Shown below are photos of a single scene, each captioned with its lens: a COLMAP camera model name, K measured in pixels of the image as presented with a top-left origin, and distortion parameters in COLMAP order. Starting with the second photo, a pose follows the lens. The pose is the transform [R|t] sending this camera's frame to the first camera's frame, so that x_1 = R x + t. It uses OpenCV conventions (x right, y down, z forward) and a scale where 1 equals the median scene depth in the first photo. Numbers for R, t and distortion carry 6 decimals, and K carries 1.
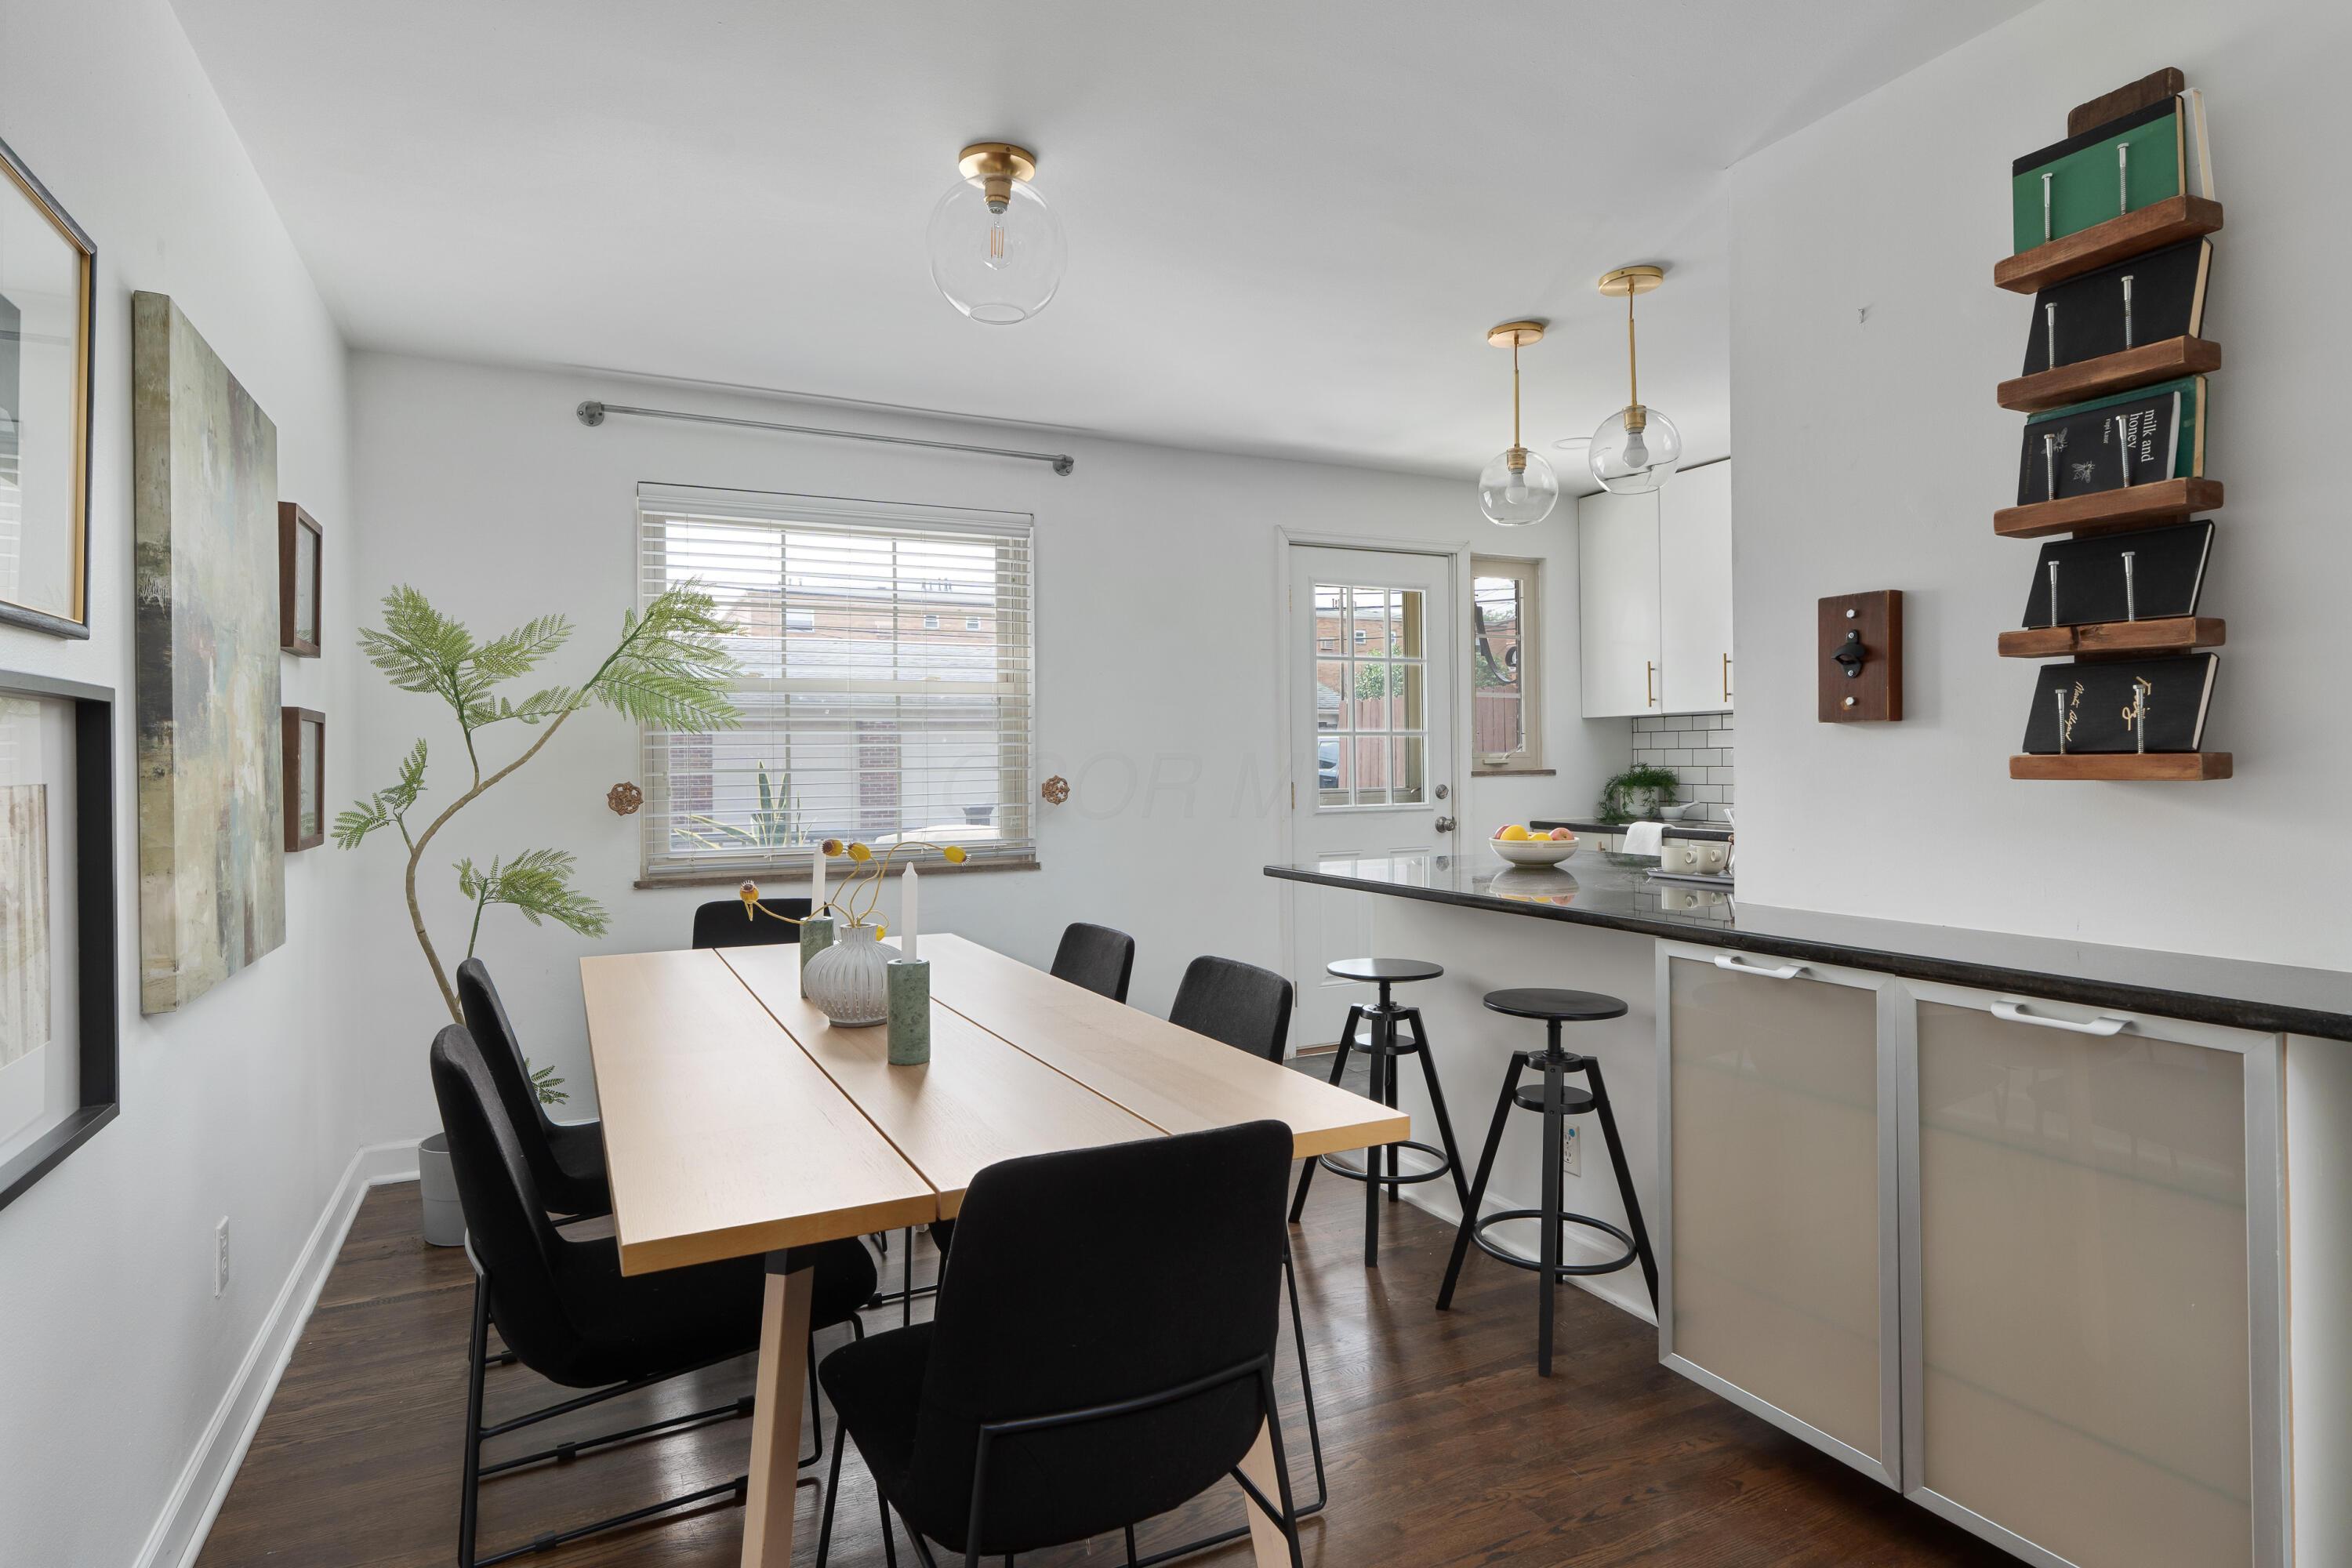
lens RADIAL K [[1257.4, 0, 1176.0], [0, 1257.4, 784.0], [0, 0, 1]] dist [-0.009514, 0.001288]
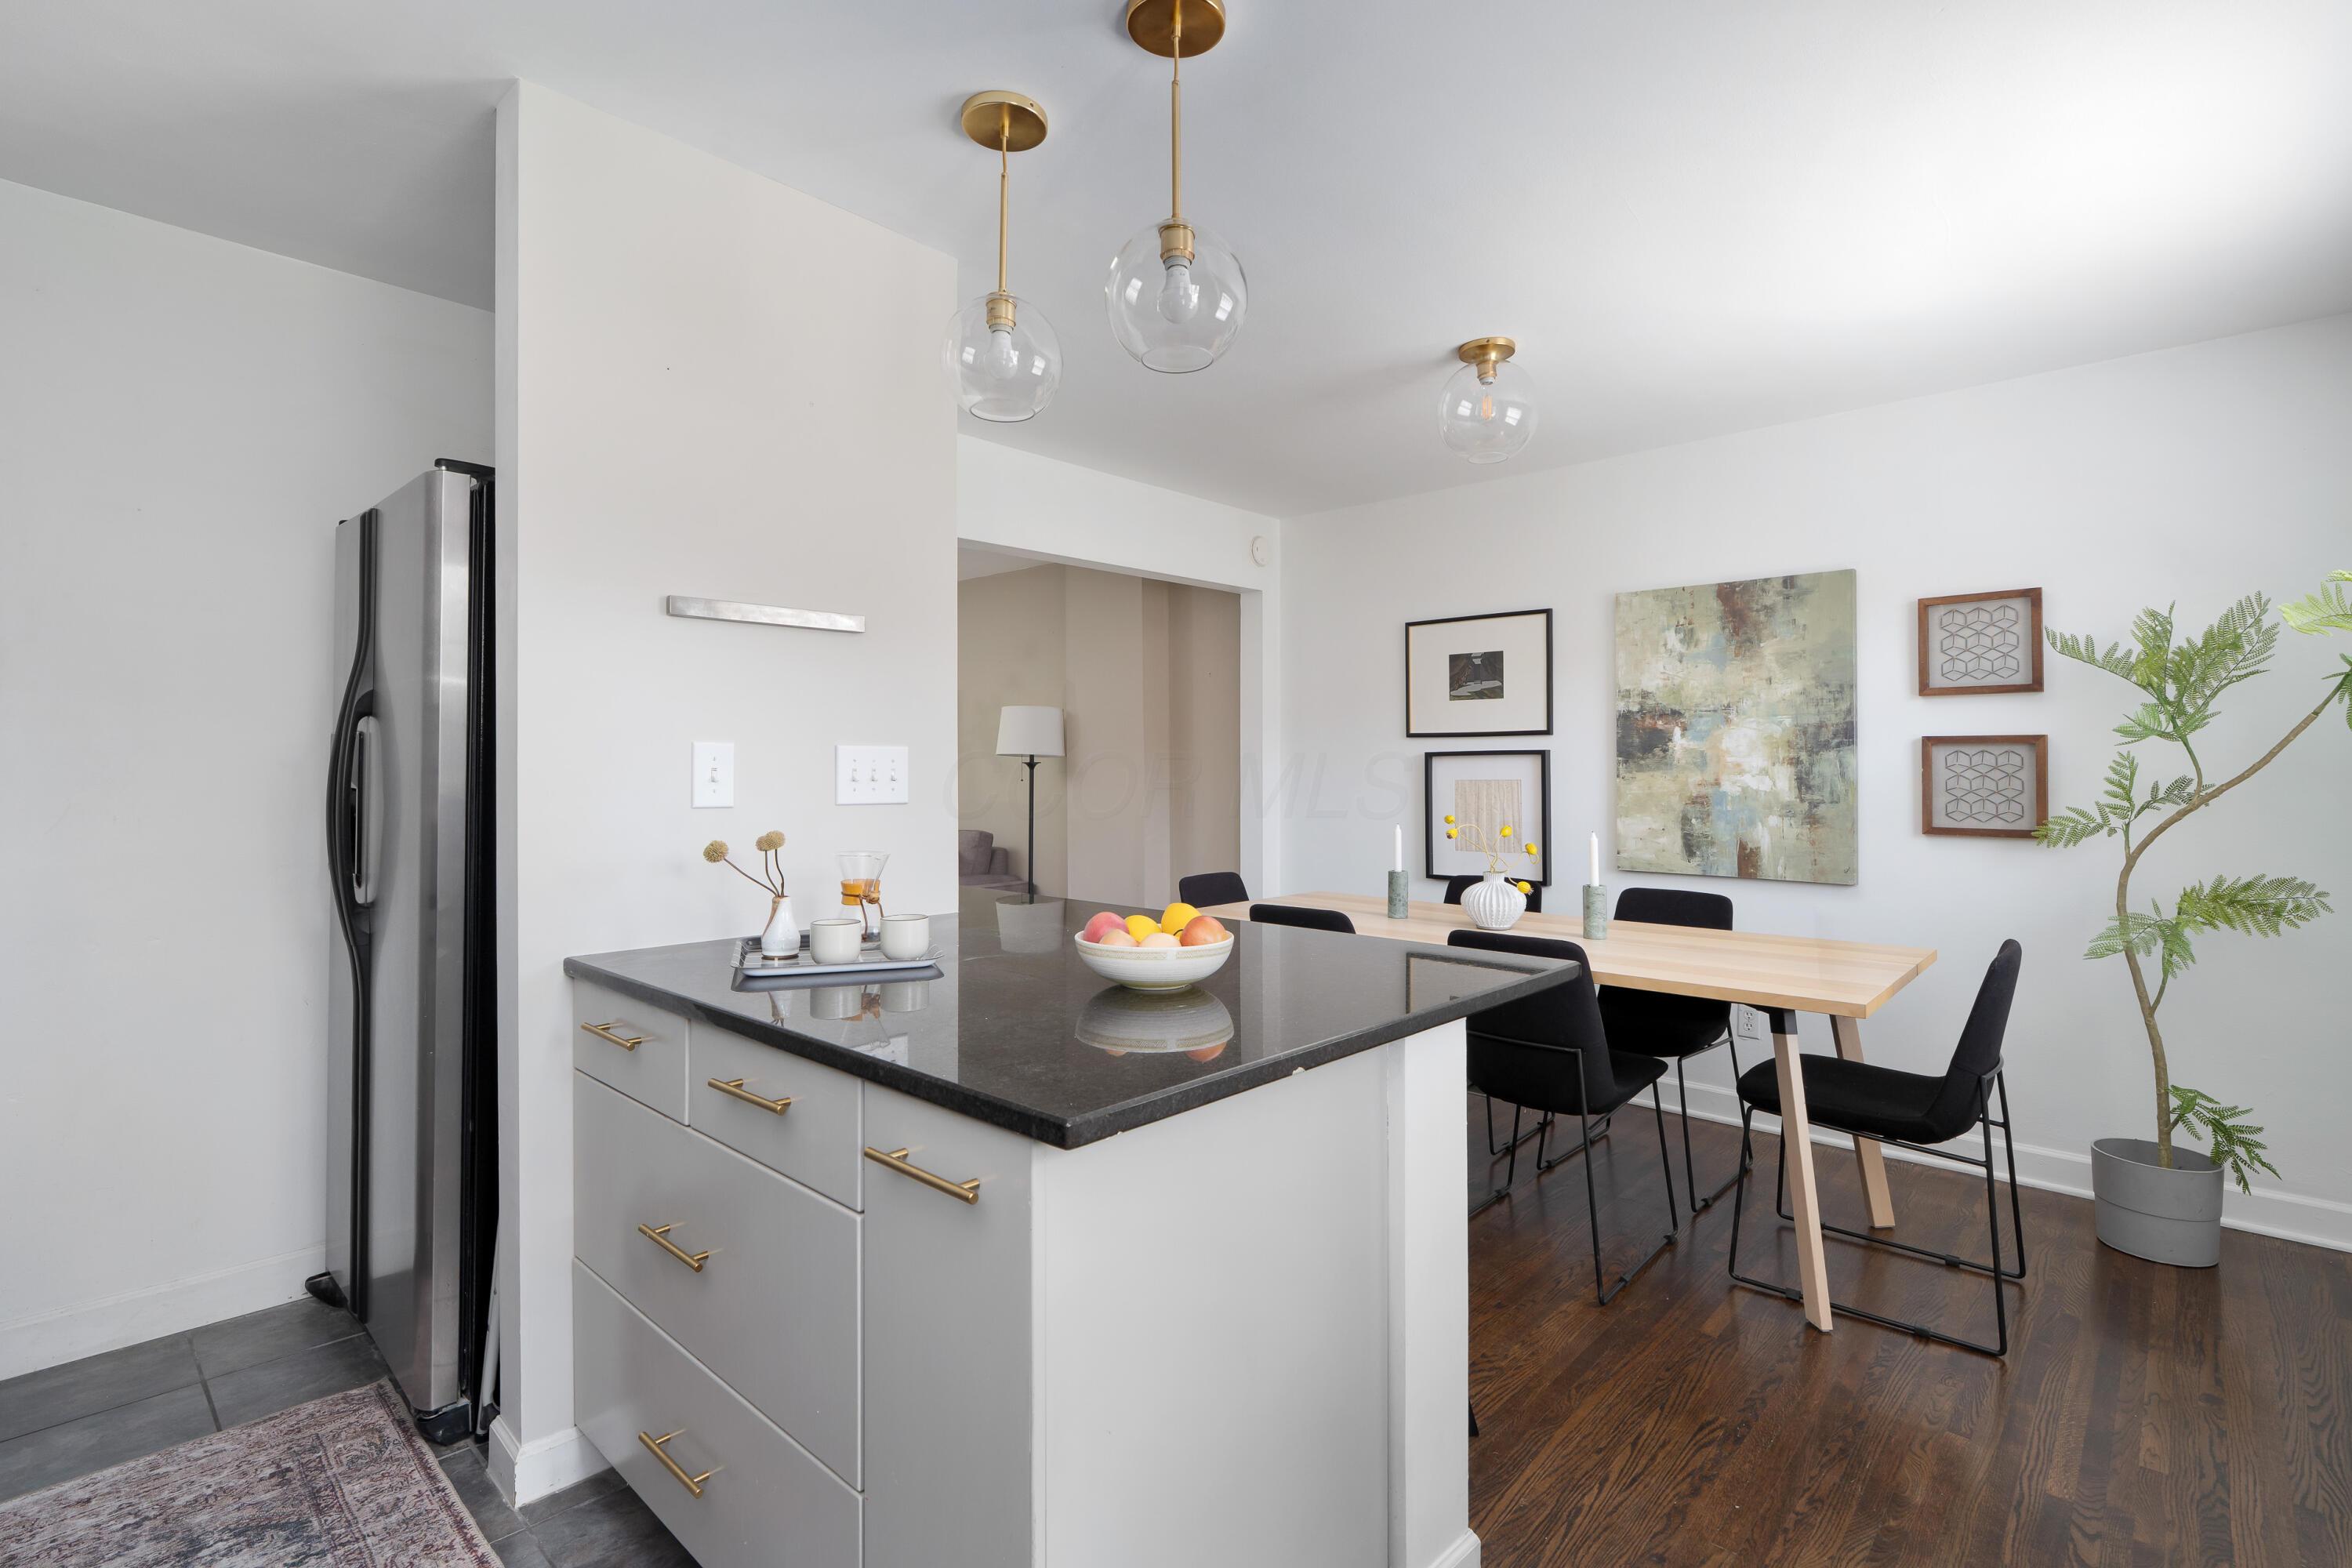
lens RADIAL K [[1072.3, 0, 1172.1], [0, 1072.3, 763.3], [0, 0, 1]] dist [-0.007366, 0.000967]
pose [[-0.937235, 0.007313, -0.348622, 0.415568], [0.001700, 0.999864, 0.016404, -0.038165], [0.348695, 0.014782, -0.937120, 1.376804]]
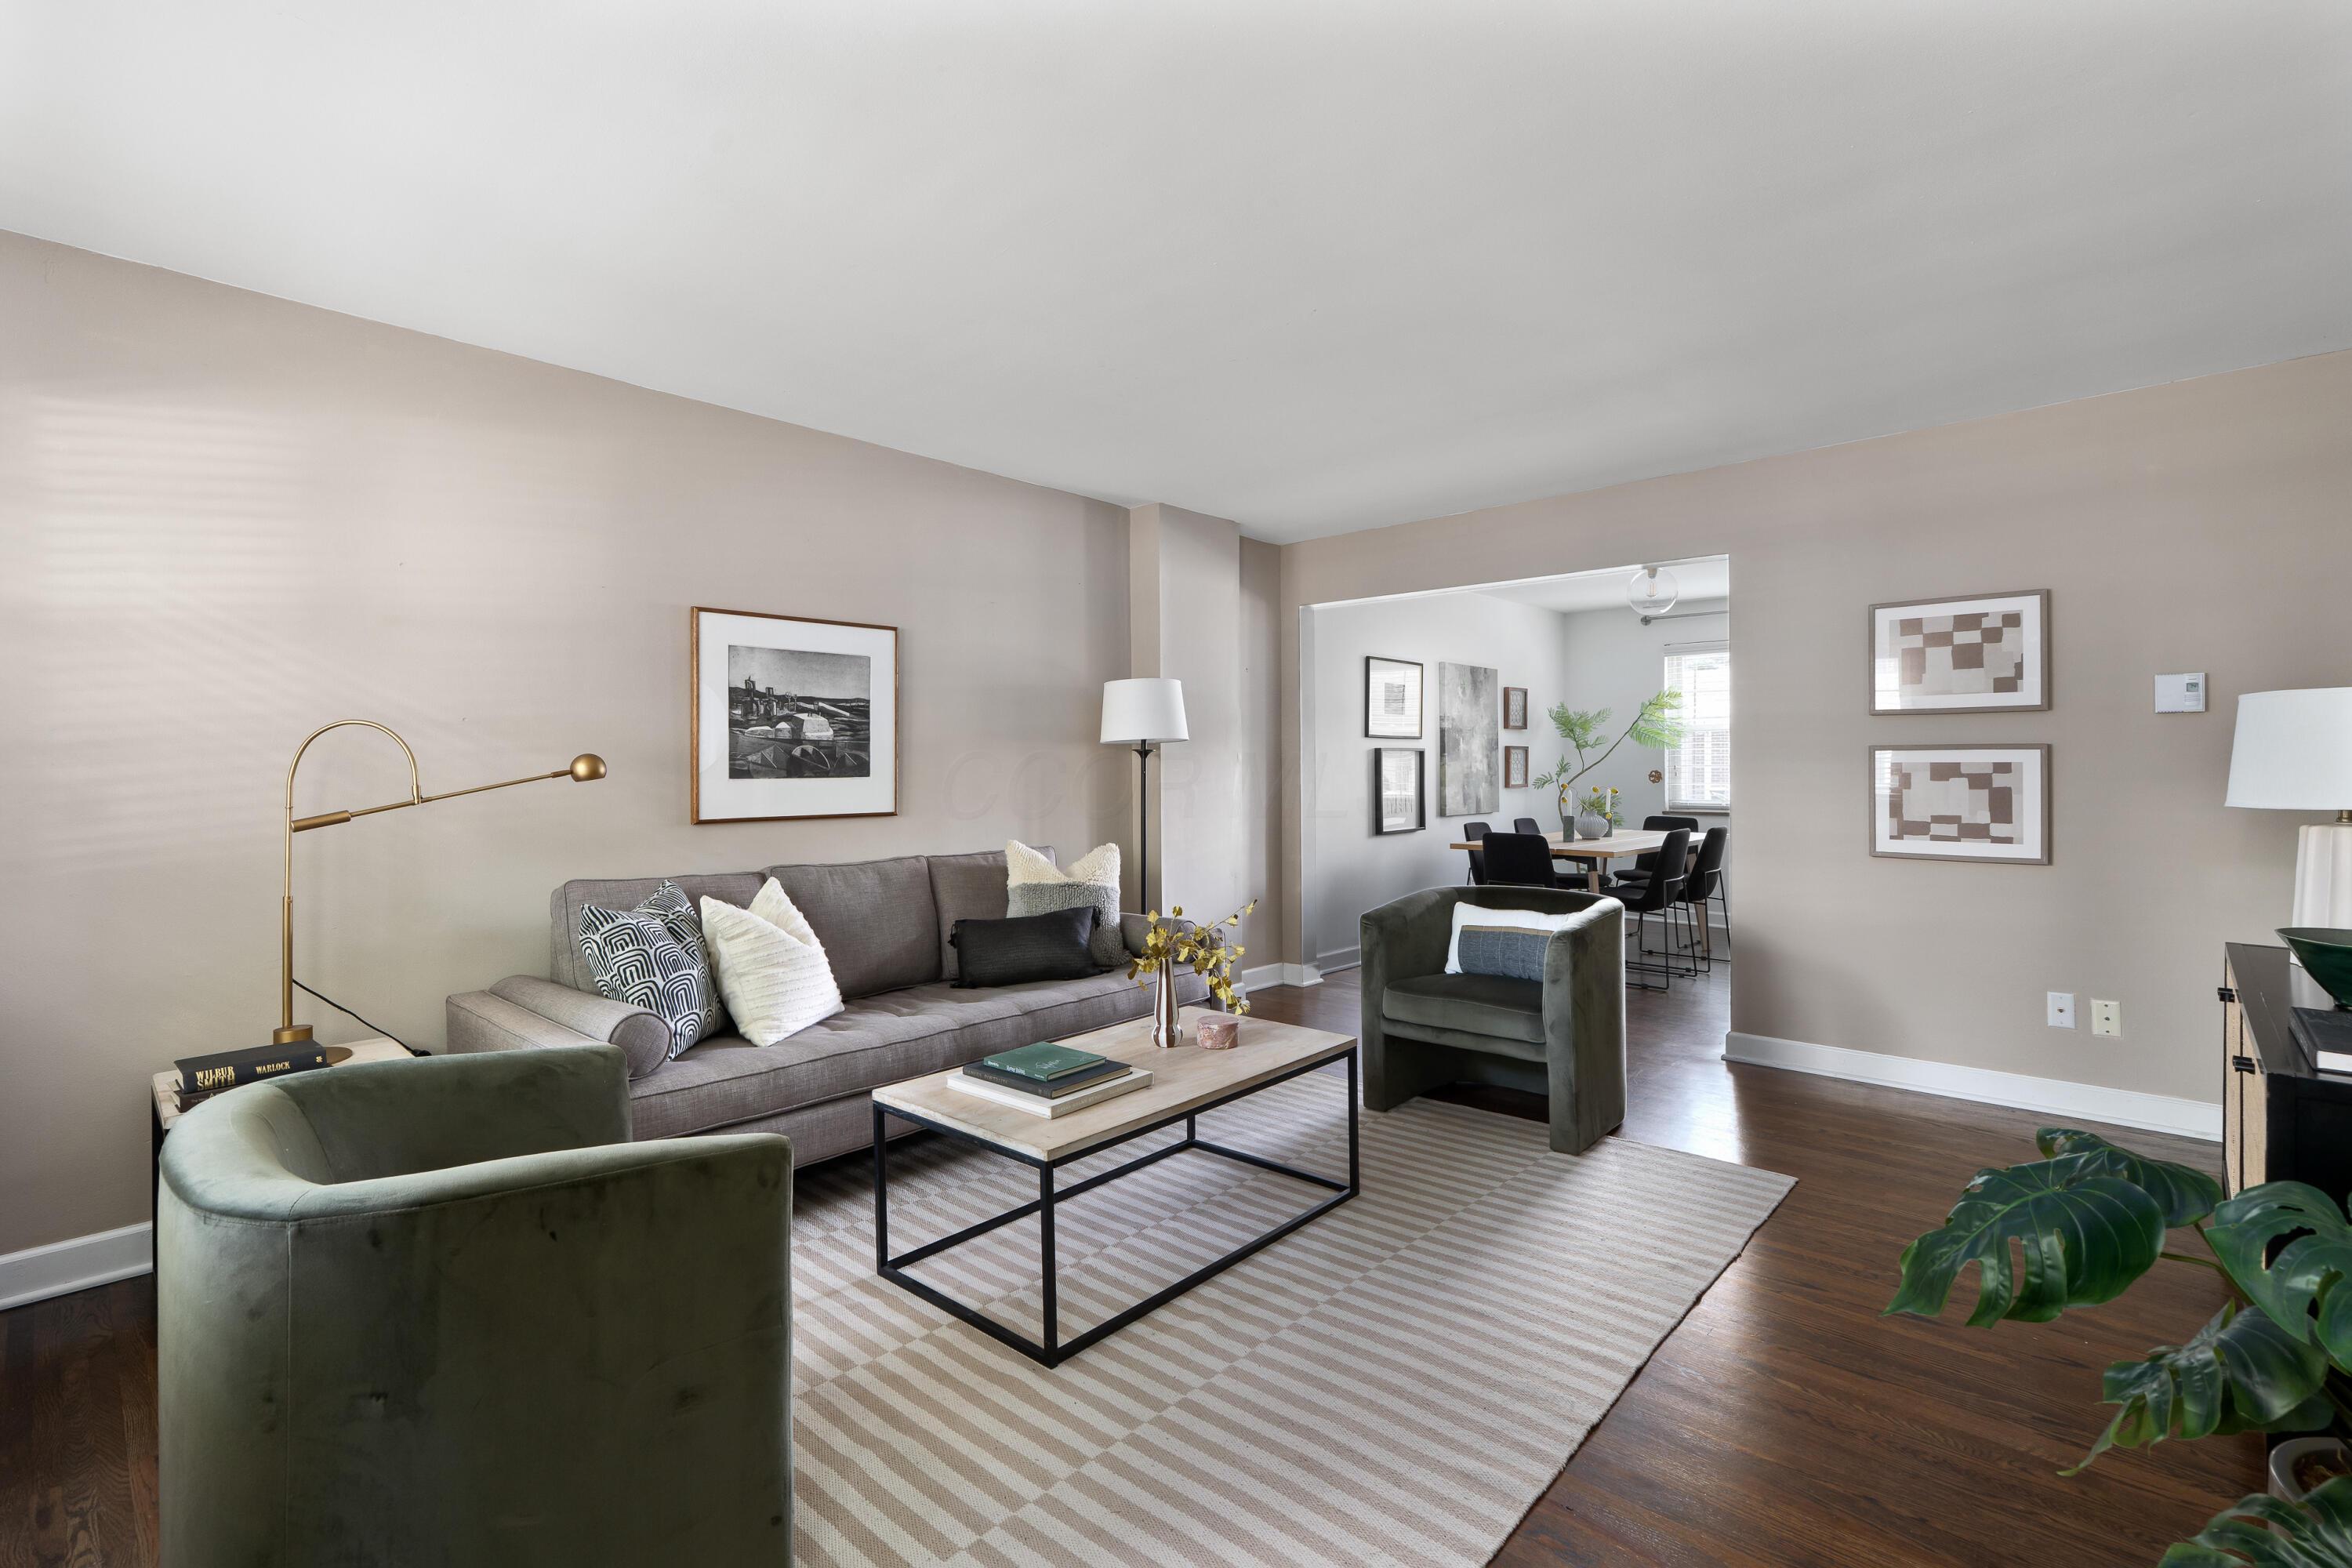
lens RADIAL K [[1072.3, 0, 1172.1], [0, 1072.3, 763.3], [0, 0, 1]] dist [-0.007366, 0.000967]
pose [[0.355964, 0.002670, -0.934496, 1.285498], [-0.015574, 0.999874, -0.003075, 0.007426], [0.934370, 0.015648, 0.355960, -0.689148]]
